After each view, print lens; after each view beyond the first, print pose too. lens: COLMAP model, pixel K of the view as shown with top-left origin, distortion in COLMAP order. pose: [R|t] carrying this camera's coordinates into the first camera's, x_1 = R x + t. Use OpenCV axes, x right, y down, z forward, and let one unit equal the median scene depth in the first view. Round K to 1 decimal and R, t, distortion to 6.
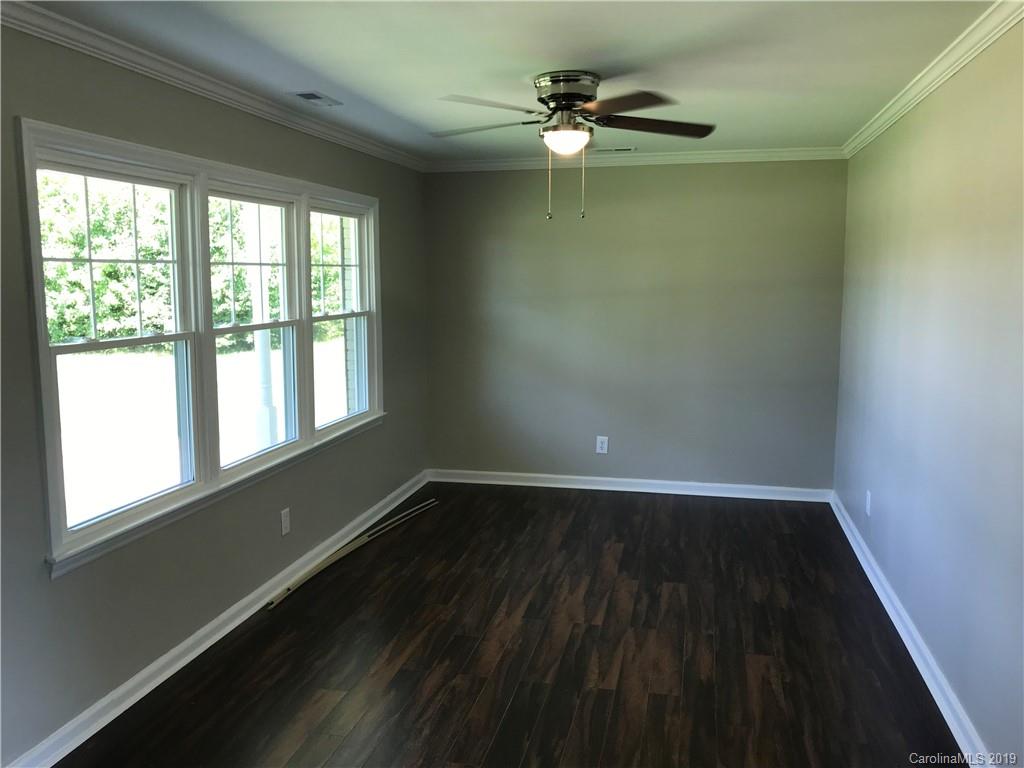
lens RADIAL K [[846.6, 0, 511.7], [0, 846.6, 381.3], [0, 0, 1]] dist [0.037950, -0.048898]
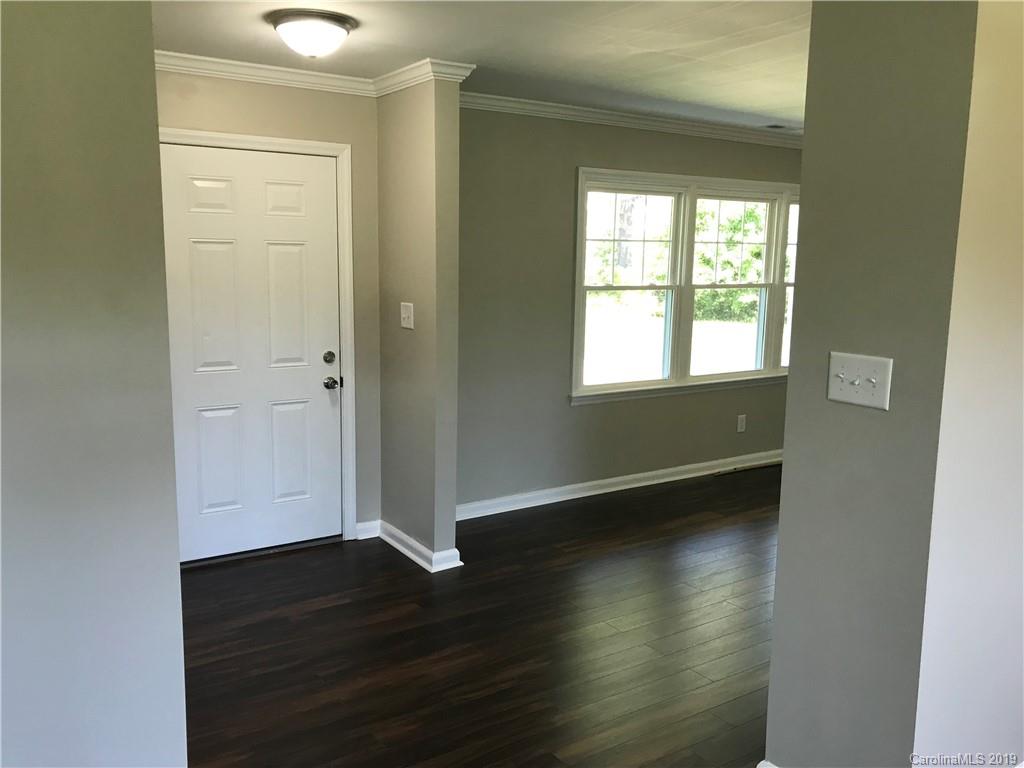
lens RADIAL K [[840.9, 0, 512.0], [0, 840.9, 384.0], [0, 0, 1]] dist [0.076471, -0.120986]
pose [[0.717968, 0.118996, -0.685830, 0.514392], [-0.103583, 0.992574, 0.063781, 0.057908], [0.688326, 0.025248, 0.724962, -0.365744]]
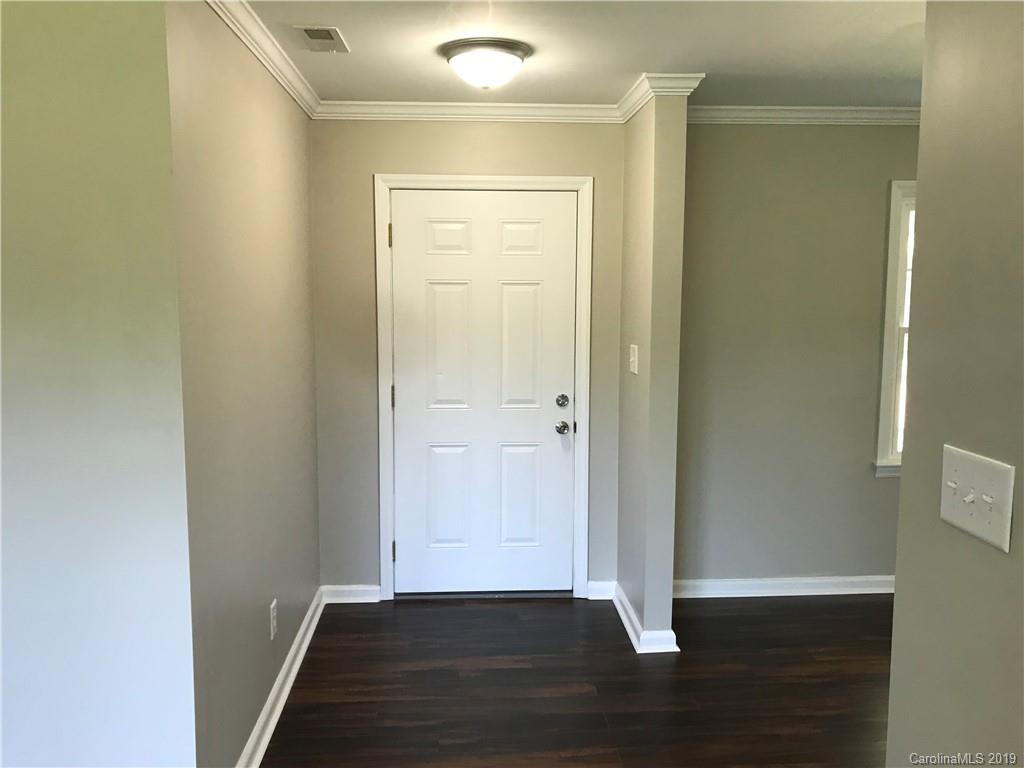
lens RADIAL K [[851.1, 0, 511.4], [0, 851.1, 386.5], [0, 0, 1]] dist [0.151603, -0.370985]
pose [[0.277530, 0.117253, -0.953535, 0.579472], [-0.123201, 0.988673, 0.085716, 0.013550], [0.952785, 0.093687, 0.288832, -0.071058]]
